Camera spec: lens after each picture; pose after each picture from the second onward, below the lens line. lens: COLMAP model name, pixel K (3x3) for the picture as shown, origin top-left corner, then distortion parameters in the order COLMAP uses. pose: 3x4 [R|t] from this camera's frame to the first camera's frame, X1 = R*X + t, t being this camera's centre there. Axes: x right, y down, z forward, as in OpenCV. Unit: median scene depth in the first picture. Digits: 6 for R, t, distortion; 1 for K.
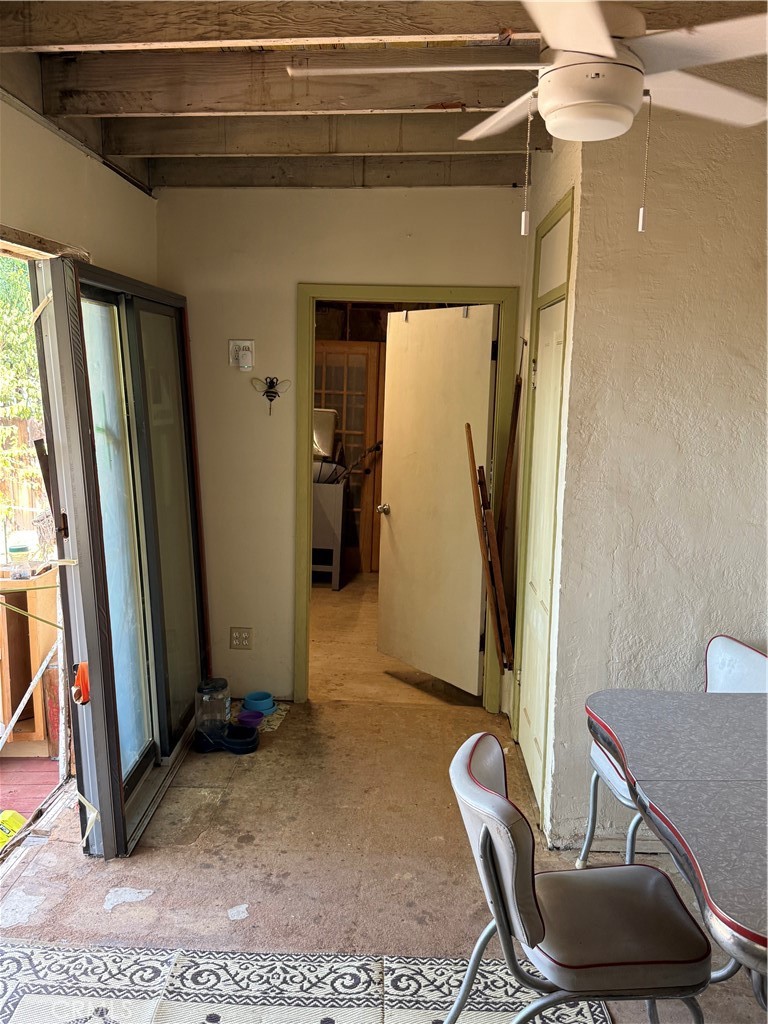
lens RADIAL K [[922.3, 0, 382.6], [0, 922.3, 513.5], [0, 0, 1]] dist [0.082923, -0.148964]
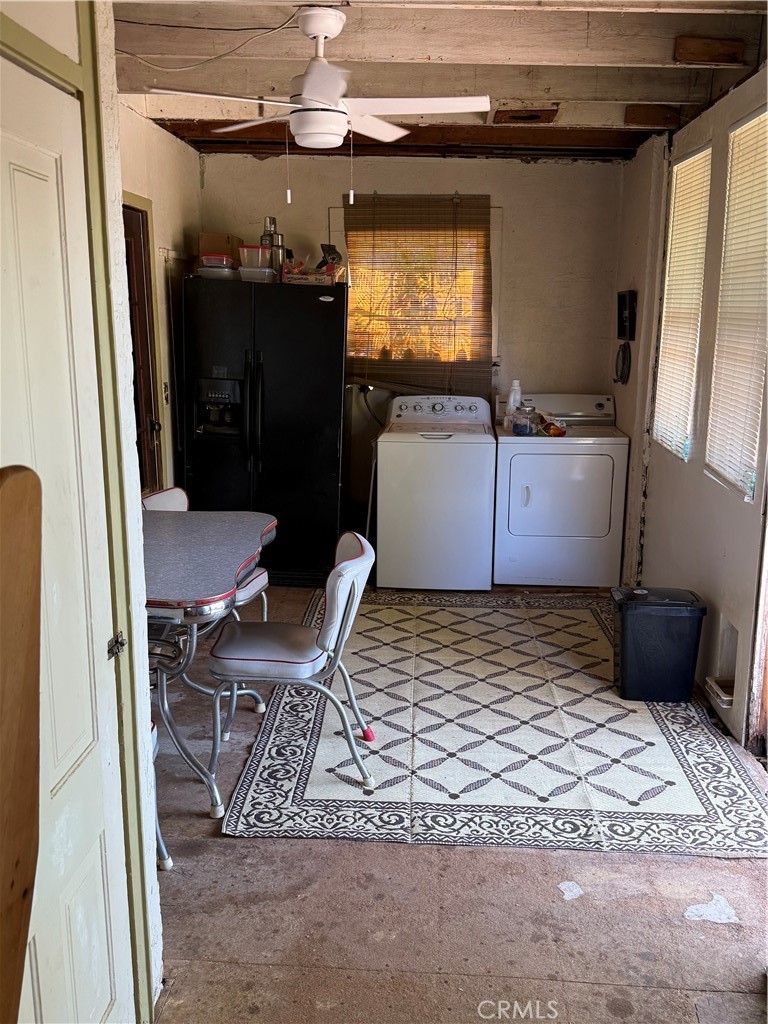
lens RADIAL K [[922.3, 0, 381.7], [0, 922.3, 510.1], [0, 0, 1]] dist [0.082923, -0.148964]
pose [[-0.999012, -0.034868, 0.027551, 0.018465], [-0.022903, 0.935276, 0.353178, -0.259407], [-0.038082, 0.352198, -0.935150, 1.913433]]
